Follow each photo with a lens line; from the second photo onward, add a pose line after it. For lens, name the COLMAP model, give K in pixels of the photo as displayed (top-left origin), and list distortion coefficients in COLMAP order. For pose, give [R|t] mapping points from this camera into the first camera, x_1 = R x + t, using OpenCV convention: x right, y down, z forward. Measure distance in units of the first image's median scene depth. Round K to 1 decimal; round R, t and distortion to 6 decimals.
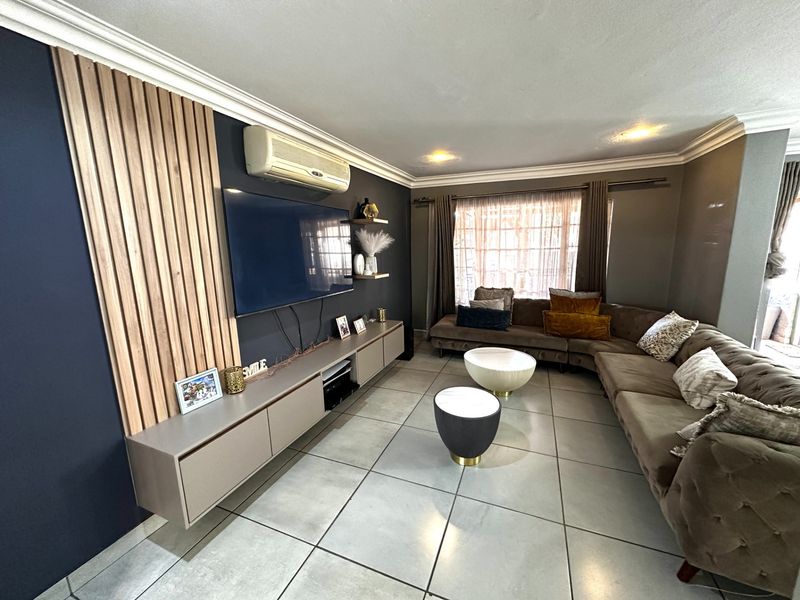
lens RADIAL K [[318.2, 0, 397.7], [0, 318.2, 298.8], [0, 0, 1]] dist [-0.004093, 0.000477]
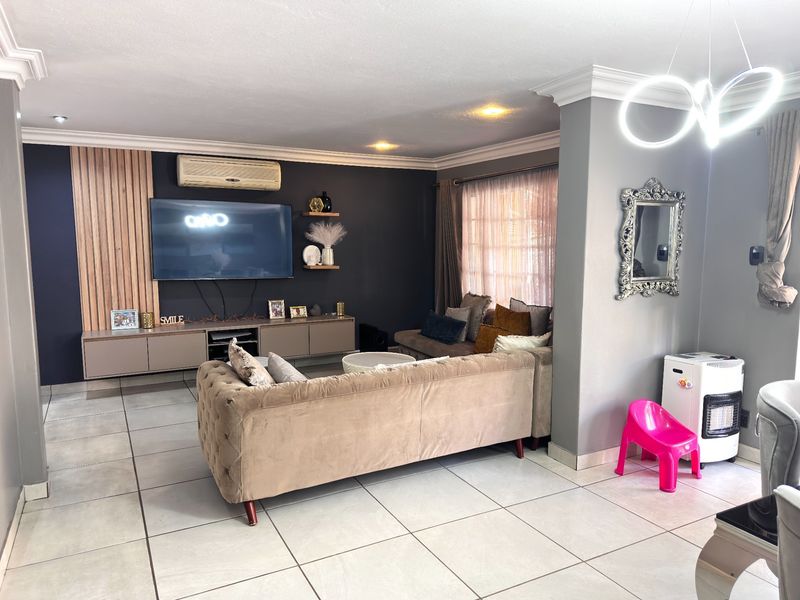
lens RADIAL K [[561.4, 0, 402.5], [0, 561.4, 302.5], [0, 0, 1]] dist [0.036788, -0.006922]
pose [[0.775561, 0.094263, -0.624196, 1.378765], [-0.125245, 0.992109, -0.005794, 0.020134], [0.618724, 0.082671, 0.781246, -0.249469]]
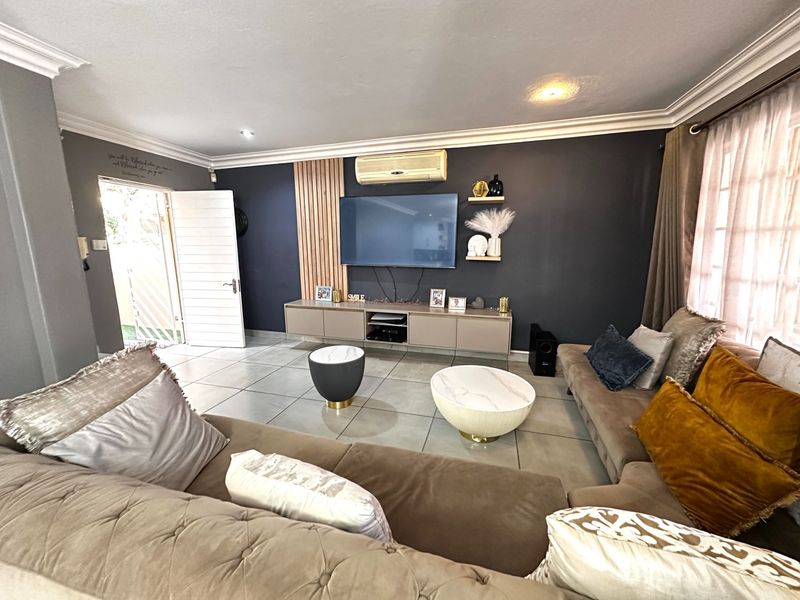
lens RADIAL K [[318.2, 0, 398.0], [0, 318.2, 301.0], [0, 0, 1]] dist [-0.004093, 0.000477]
pose [[0.114005, 0.196132, -0.973928, 0.926979], [-0.169415, 0.969799, 0.175469, -0.078929], [0.978929, 0.144994, 0.143790, 0.699261]]
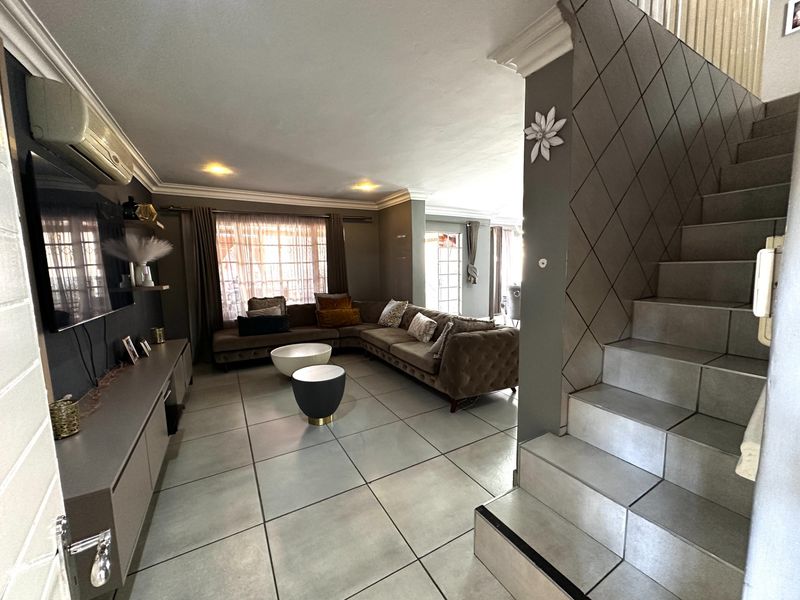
lens RADIAL K [[318.2, 0, 397.9], [0, 318.2, 300.2], [0, 0, 1]] dist [-0.004093, 0.000477]
pose [[0.619543, -0.075870, 0.781288, -0.369660], [0.135960, 0.990646, -0.011613, 0.065676], [-0.773099, 0.113418, 0.624063, -0.037880]]
